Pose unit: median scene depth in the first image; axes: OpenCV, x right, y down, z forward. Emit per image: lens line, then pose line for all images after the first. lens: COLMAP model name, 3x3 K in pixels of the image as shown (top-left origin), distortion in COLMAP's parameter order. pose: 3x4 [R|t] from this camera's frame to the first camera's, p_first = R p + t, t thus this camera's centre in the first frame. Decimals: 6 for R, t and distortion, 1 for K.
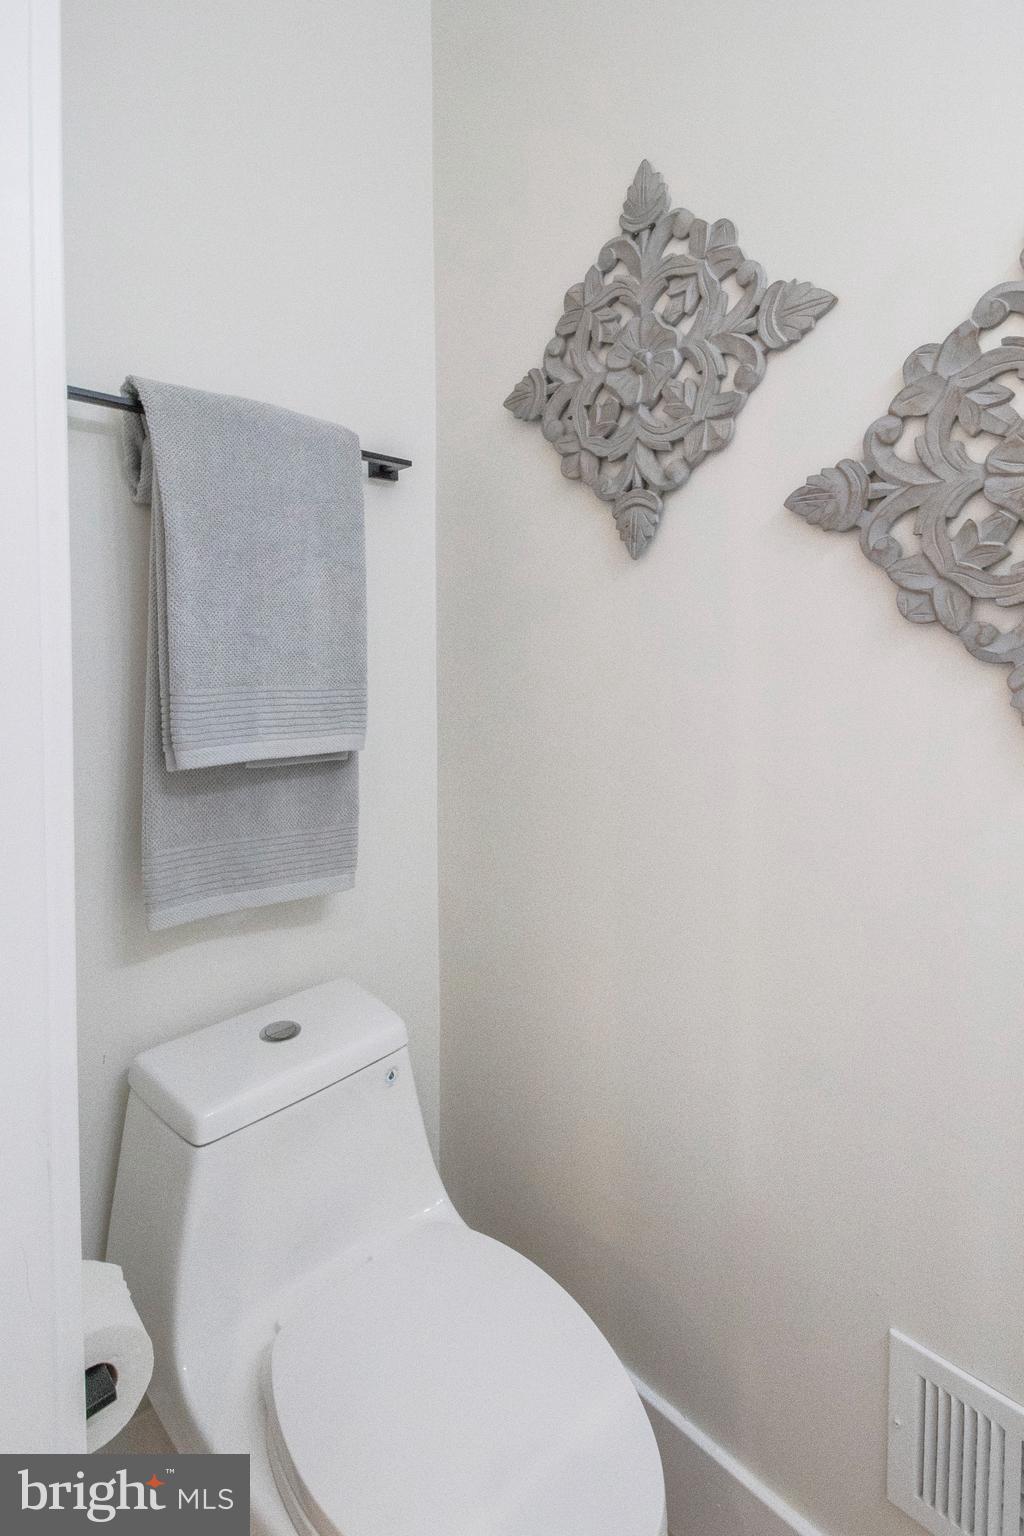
lens RADIAL K [[715.5, 0, 491.7], [0, 715.5, 769.4], [0, 0, 1]] dist [0.036148, -0.020530]
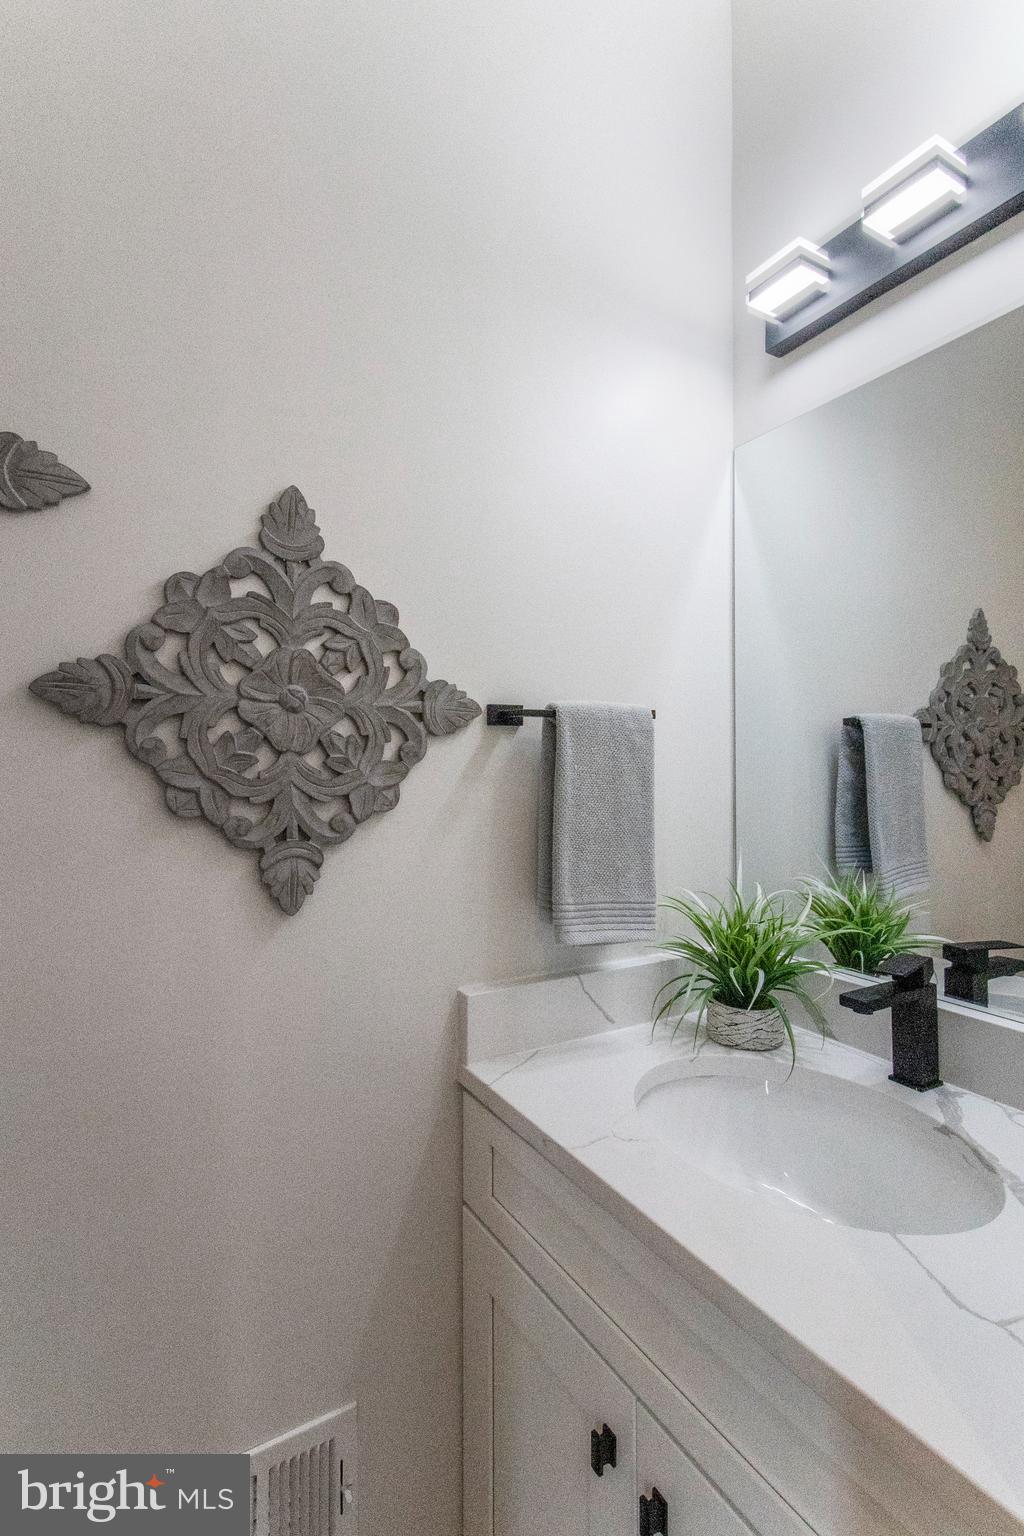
lens RADIAL K [[715.5, 0, 491.7], [0, 715.5, 769.4], [0, 0, 1]] dist [0.036148, -0.020530]
pose [[0.236154, -0.071978, 0.969046, -0.326749], [0.114875, 0.992328, 0.045712, -0.281918], [-0.964902, 0.100524, 0.242610, 0.326742]]
